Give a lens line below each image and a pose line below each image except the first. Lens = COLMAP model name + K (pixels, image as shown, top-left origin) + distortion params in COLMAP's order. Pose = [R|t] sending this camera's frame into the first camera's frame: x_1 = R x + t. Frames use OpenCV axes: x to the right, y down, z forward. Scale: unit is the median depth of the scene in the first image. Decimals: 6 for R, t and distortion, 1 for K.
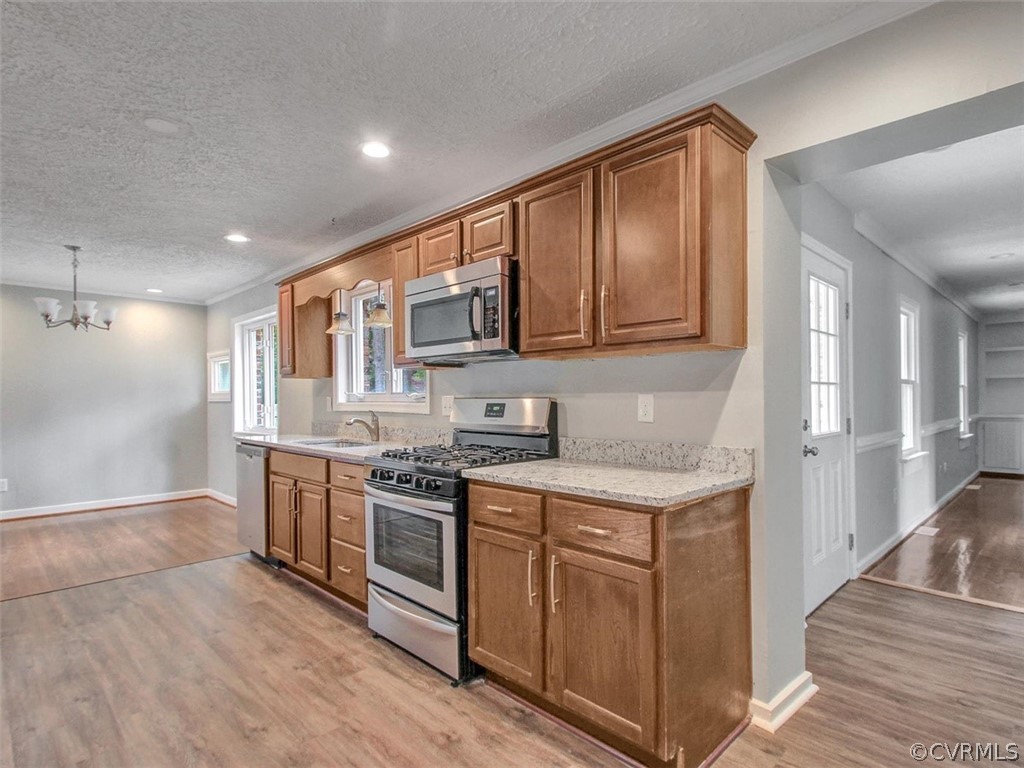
lens RADIAL K [[543.4, 0, 511.2], [0, 543.4, 399.3], [0, 0, 1]] dist [0.015292, -0.004218]
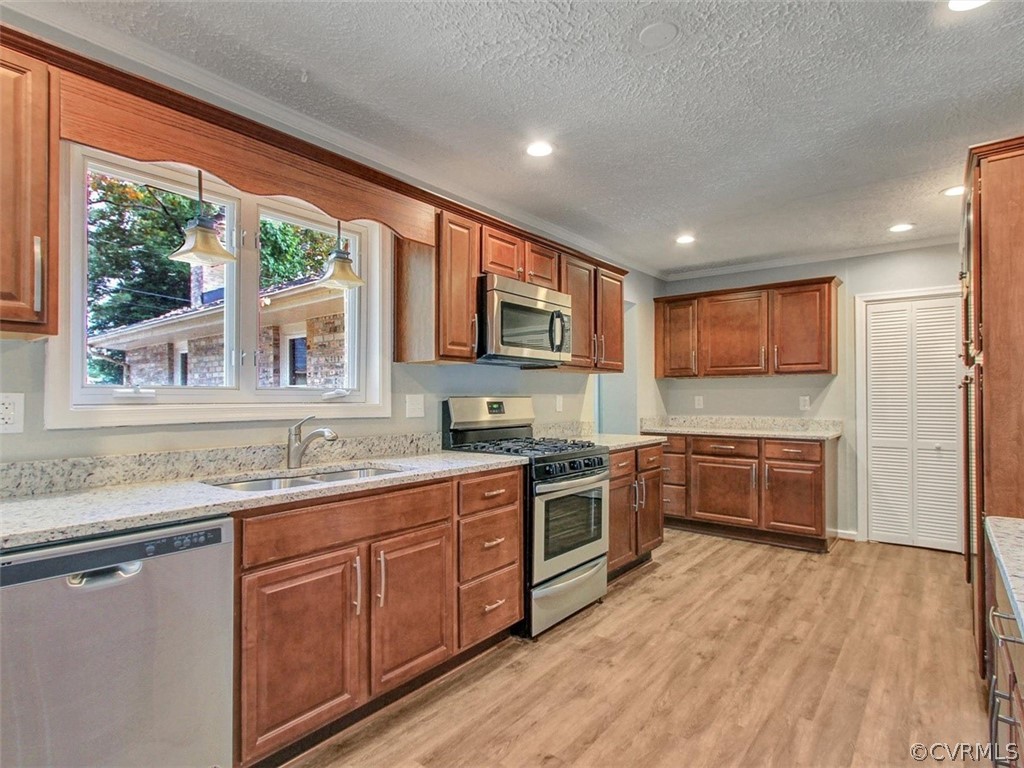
lens RADIAL K [[543.4, 0, 517.9], [0, 543.4, 397.6], [0, 0, 1]] dist [0.015292, -0.004218]
pose [[-0.135242, 0.006872, 0.990789, -1.139774], [0.007674, 0.999953, -0.005888, 0.005657], [-0.990783, 0.006807, -0.135288, 1.089926]]
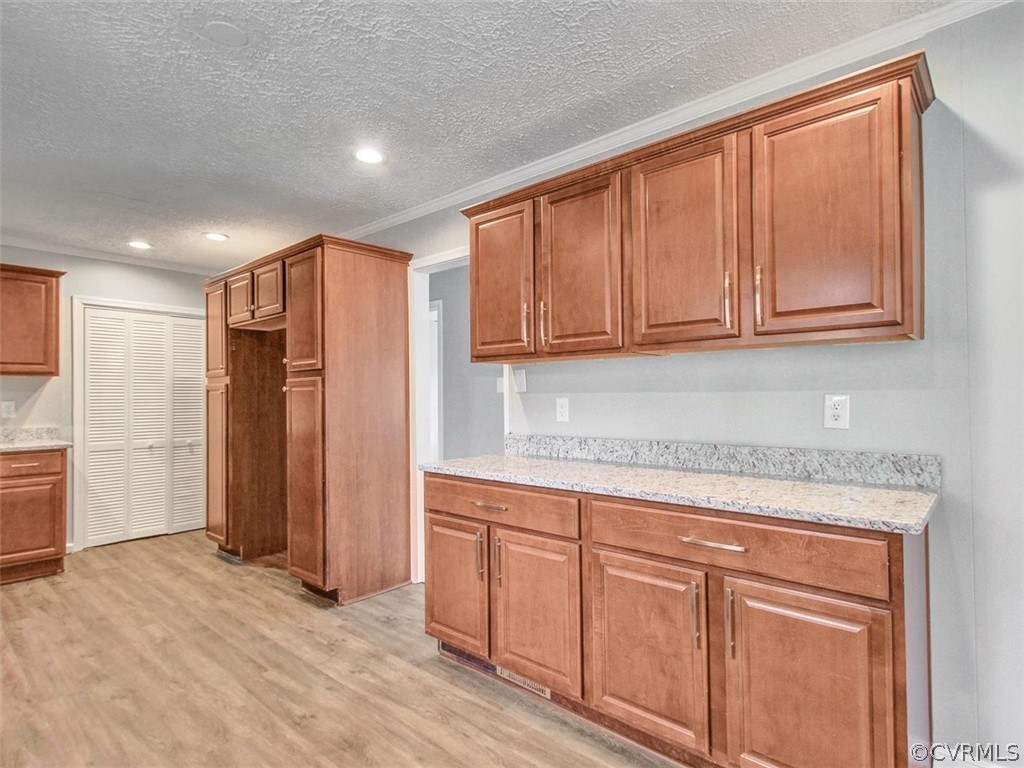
lens RADIAL K [[543.4, 0, 502.9], [0, 543.4, 393.8], [0, 0, 1]] dist [0.015292, -0.004218]
pose [[-0.997982, 0.018380, -0.060773, -0.809690], [0.018399, 0.999831, 0.000257, 0.001901], [0.060767, -0.000861, -0.998152, 1.479040]]
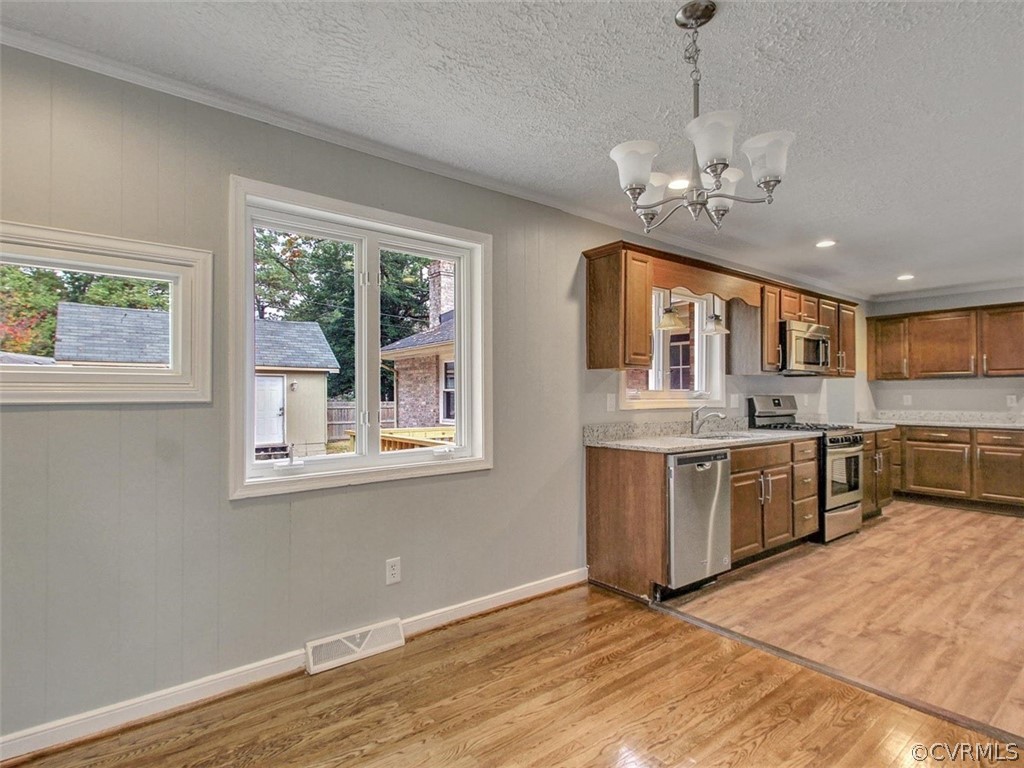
lens RADIAL K [[543.4, 0, 506.8], [0, 543.4, 389.3], [0, 0, 1]] dist [0.015292, -0.004218]
pose [[0.096715, 0.018744, 0.995136, -1.818217], [0.005246, 0.999799, -0.019342, 0.006449], [-0.995298, 0.007091, 0.096597, 1.664044]]
